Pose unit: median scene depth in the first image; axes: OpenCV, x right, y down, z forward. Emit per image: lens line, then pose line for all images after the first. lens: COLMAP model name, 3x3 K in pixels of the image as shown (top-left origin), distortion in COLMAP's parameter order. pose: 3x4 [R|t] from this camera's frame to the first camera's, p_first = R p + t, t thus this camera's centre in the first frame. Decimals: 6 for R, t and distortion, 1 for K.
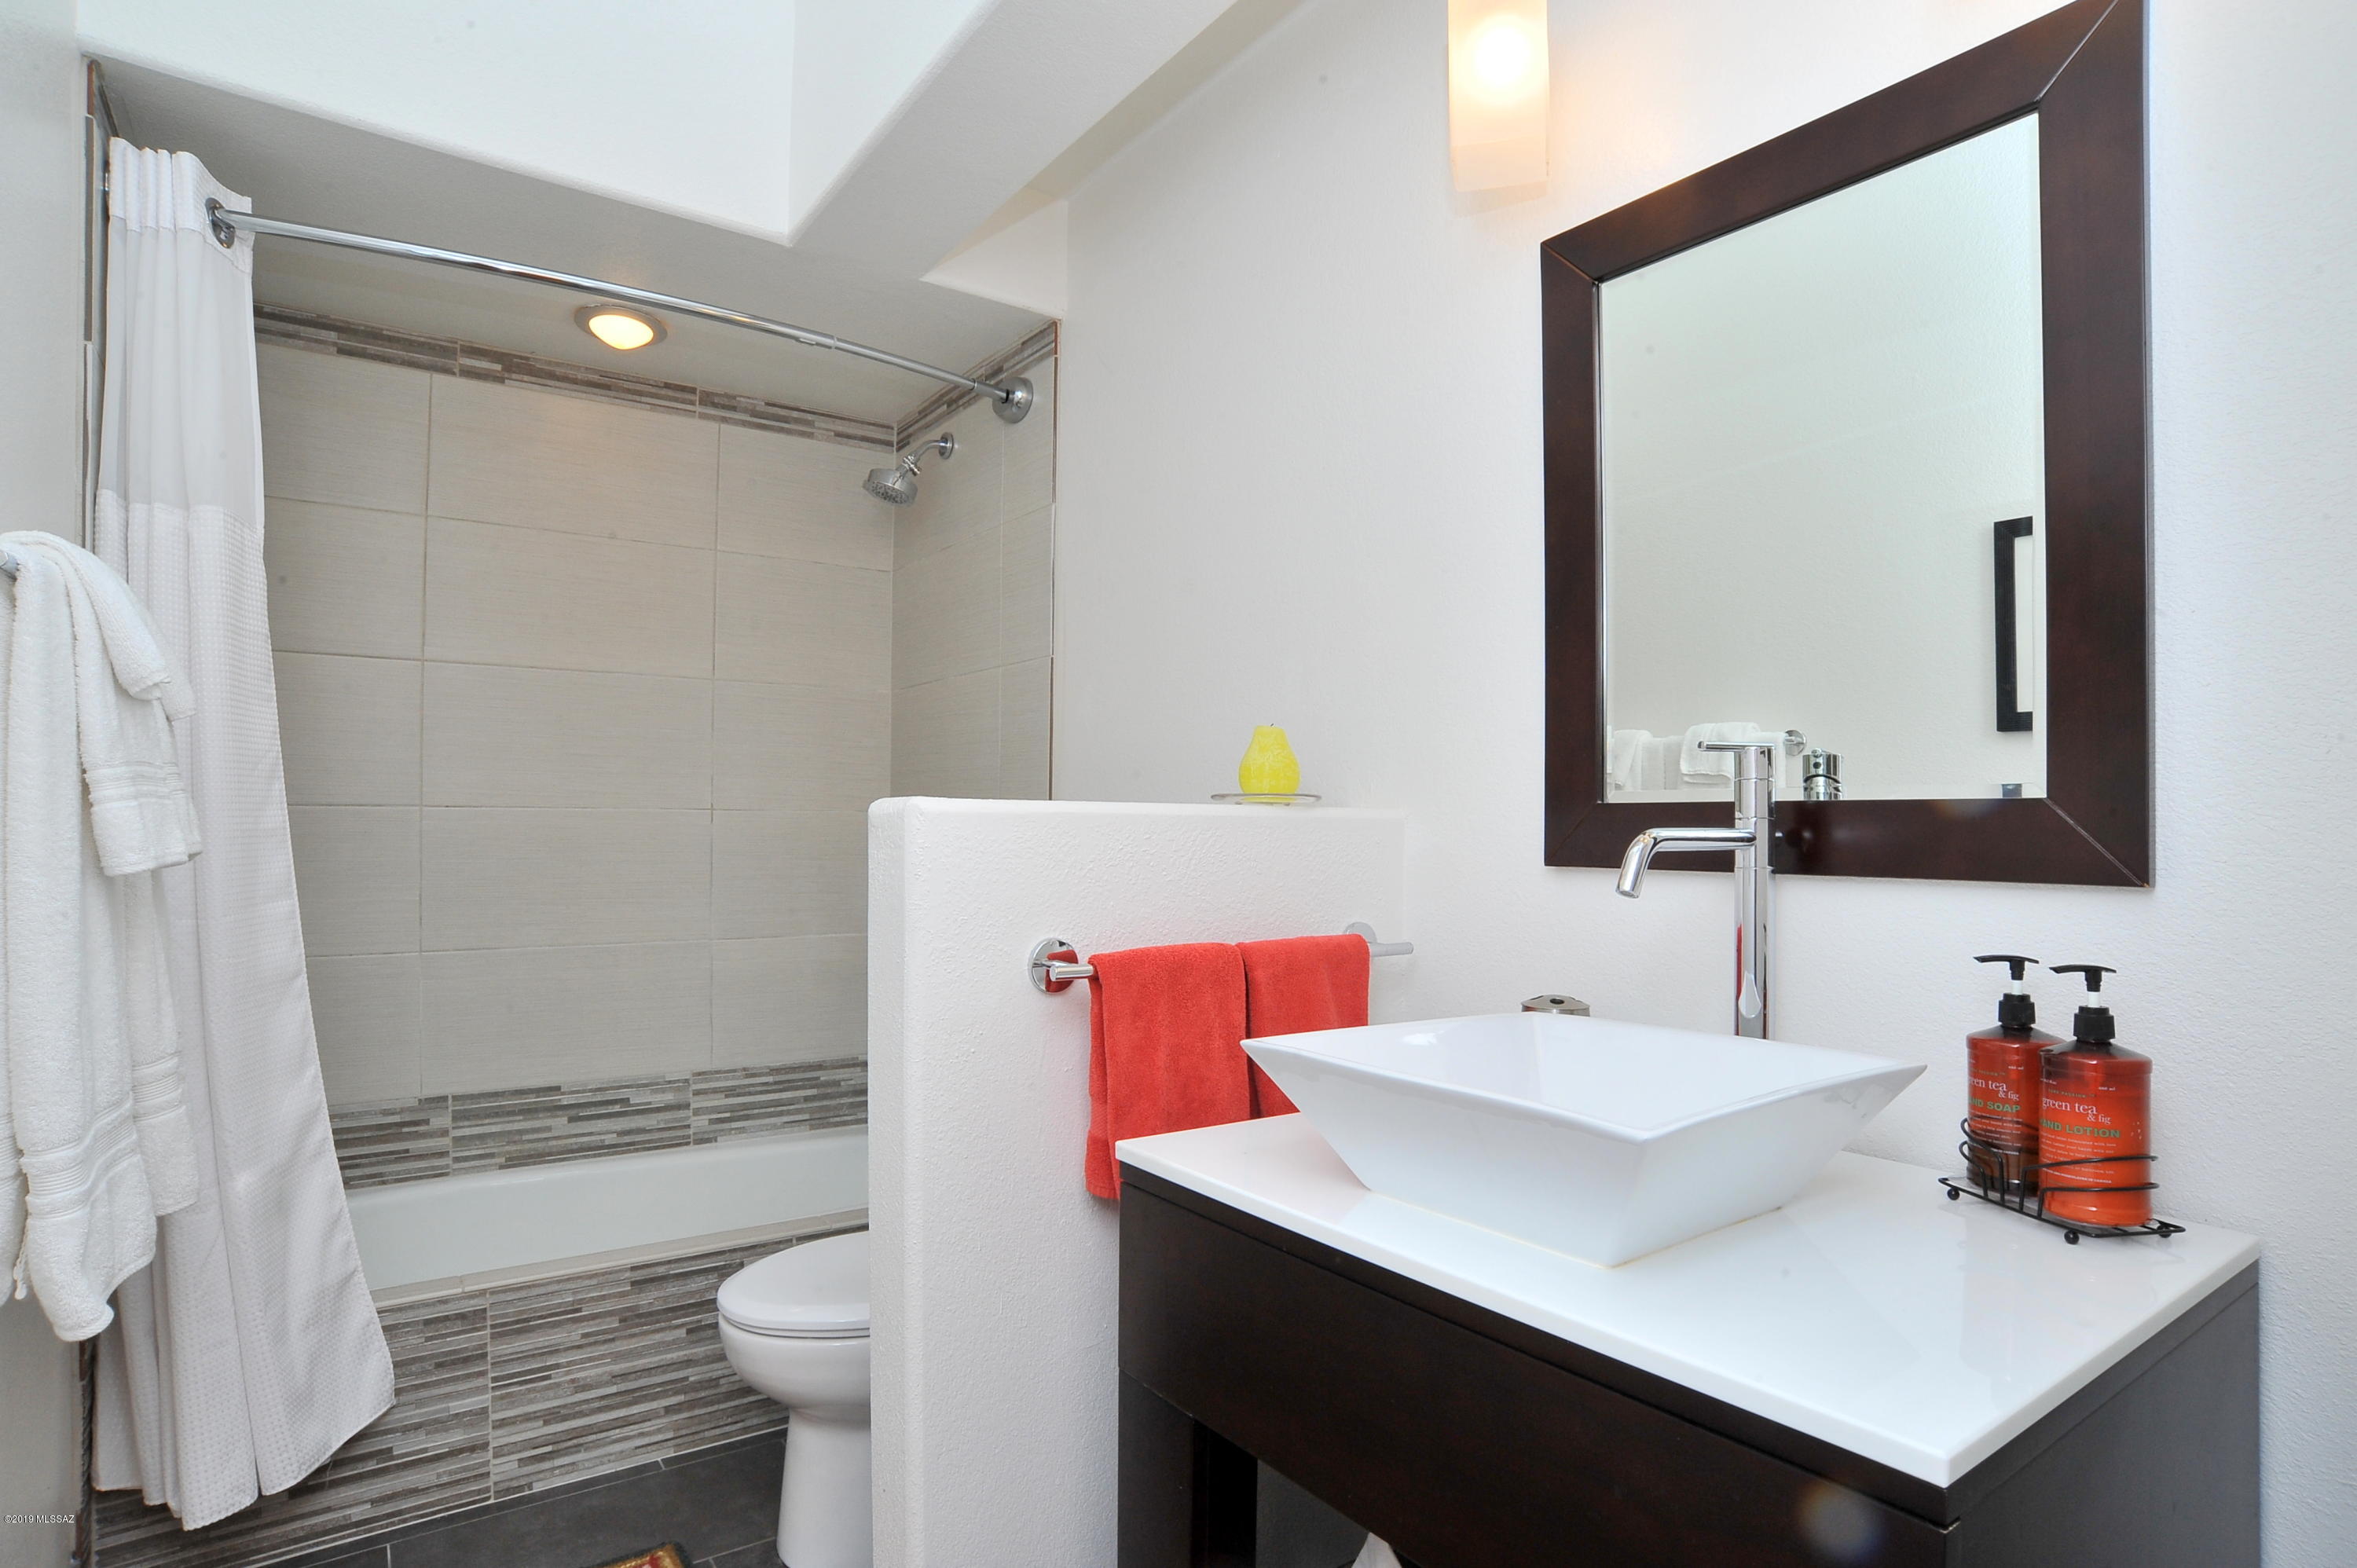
lens RADIAL K [[1222.1, 0, 1170.1], [0, 1222.1, 817.1], [0, 0, 1]] dist [-0.103195, 0.048692]
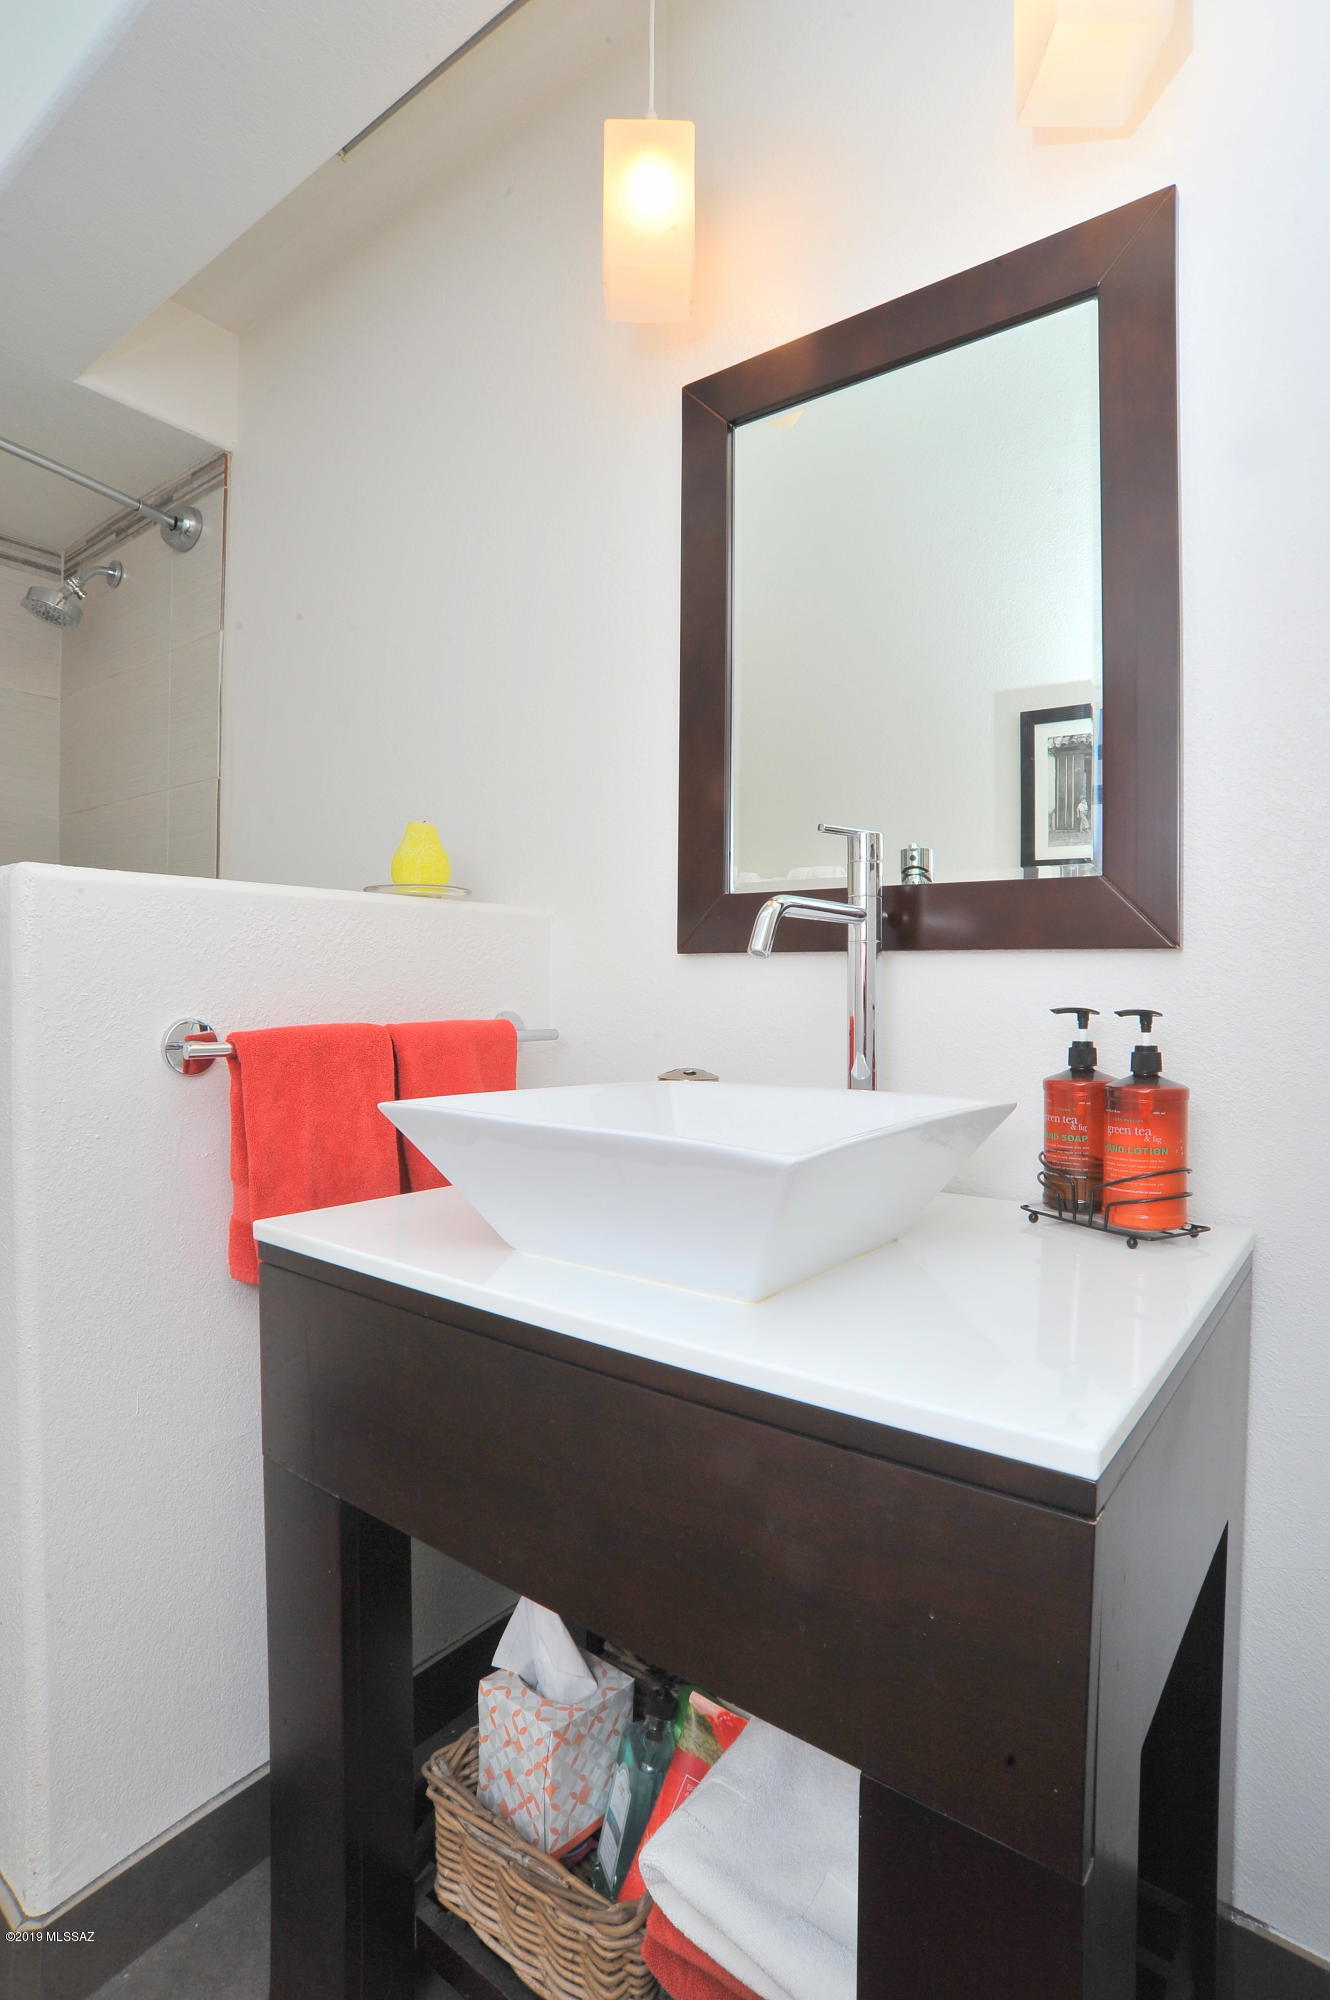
lens RADIAL K [[1021.6, 0, 681.4], [0, 1021.6, 995.2], [0, 0, 1]] dist [-0.097192, 0.046635]
pose [[0.951427, -0.004523, 0.307840, 0.034281], [-0.003661, 0.999655, 0.026003, 0.066385], [-0.307851, -0.025867, 0.951083, 0.146079]]
